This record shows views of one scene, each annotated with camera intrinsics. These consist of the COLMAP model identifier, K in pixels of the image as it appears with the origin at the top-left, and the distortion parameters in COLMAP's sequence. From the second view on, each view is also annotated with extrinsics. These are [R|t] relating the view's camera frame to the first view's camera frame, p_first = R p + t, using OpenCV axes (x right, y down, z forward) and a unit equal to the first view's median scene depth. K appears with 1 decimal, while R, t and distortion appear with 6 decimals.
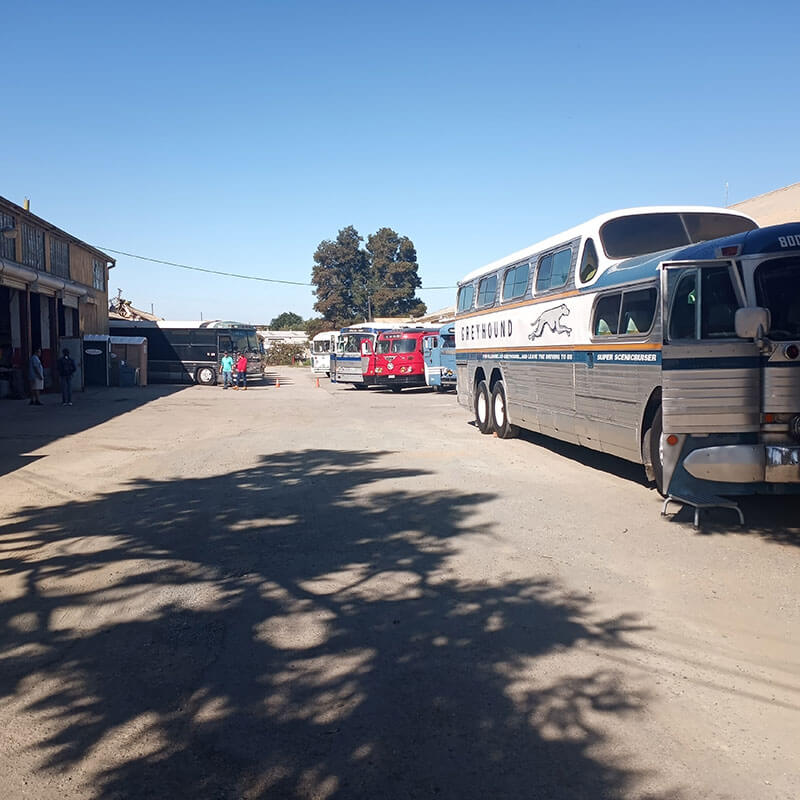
lens RADIAL K [[863.7, 0, 421.1], [0, 863.7, 397.3], [0, 0, 1]] dist [0.068868, -0.160493]
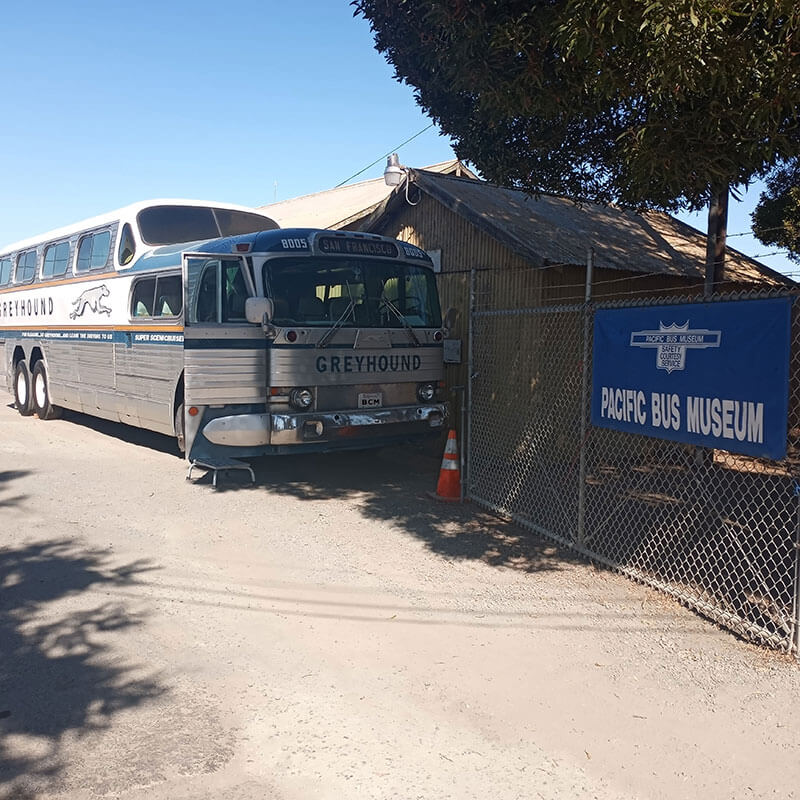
lens RADIAL K [[863.7, 0, 421.1], [0, 863.7, 397.3], [0, 0, 1]] dist [0.068868, -0.160493]
pose [[0.882023, -0.005925, 0.471168, 0.017986], [-0.002333, 0.999854, 0.016940, 0.011204], [-0.471200, -0.016041, 0.881881, -0.135709]]
